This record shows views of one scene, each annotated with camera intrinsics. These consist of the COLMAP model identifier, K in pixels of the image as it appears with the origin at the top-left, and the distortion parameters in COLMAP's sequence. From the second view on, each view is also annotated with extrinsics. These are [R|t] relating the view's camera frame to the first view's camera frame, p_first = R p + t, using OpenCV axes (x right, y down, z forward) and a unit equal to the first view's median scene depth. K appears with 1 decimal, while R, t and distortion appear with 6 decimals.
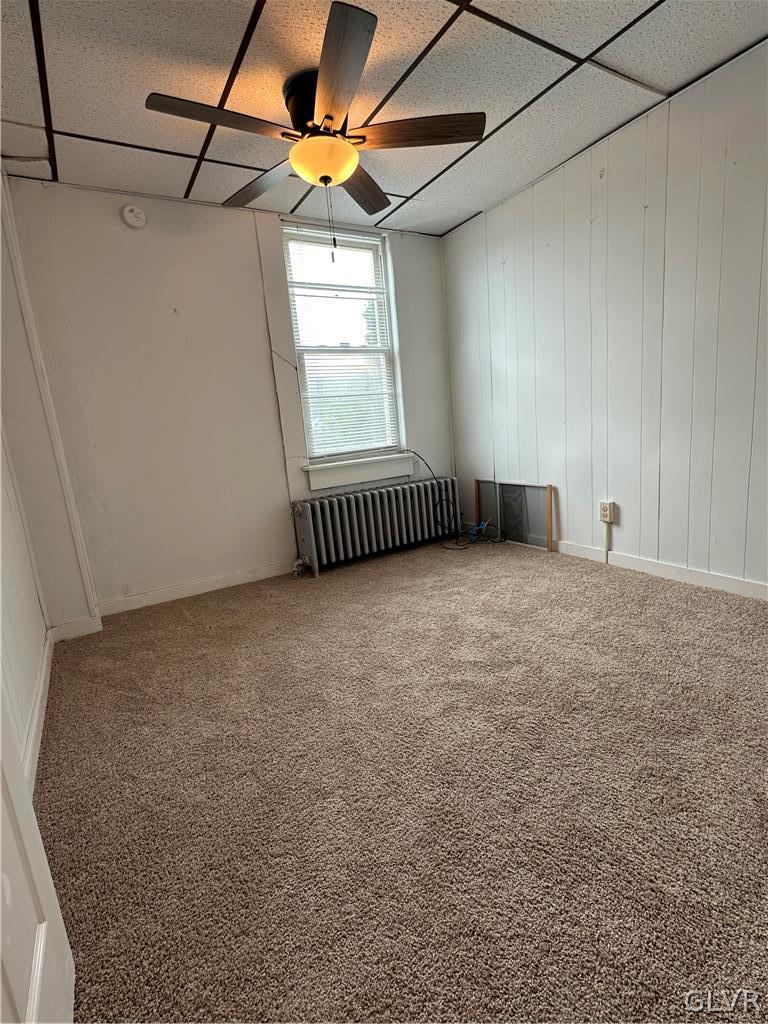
lens RADIAL K [[476.8, 0, 386.0], [0, 476.8, 513.6], [0, 0, 1]] dist [-0.001323, -0.000234]
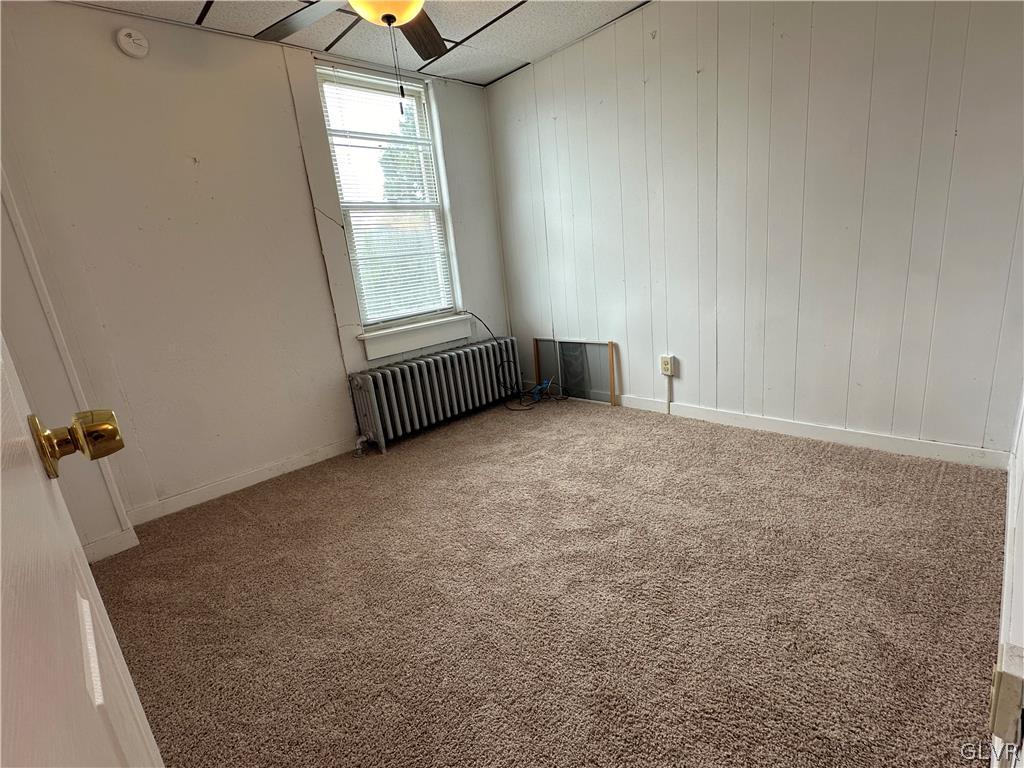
lens RADIAL K [[476.8, 0, 511.6], [0, 476.8, 385.8], [0, 0, 1]] dist [-0.001323, -0.000234]
pose [[0.975793, -0.071460, 0.206690, -0.111694], [0.062300, 0.996779, 0.050499, -0.040113], [-0.209633, -0.036400, 0.977102, 0.047351]]
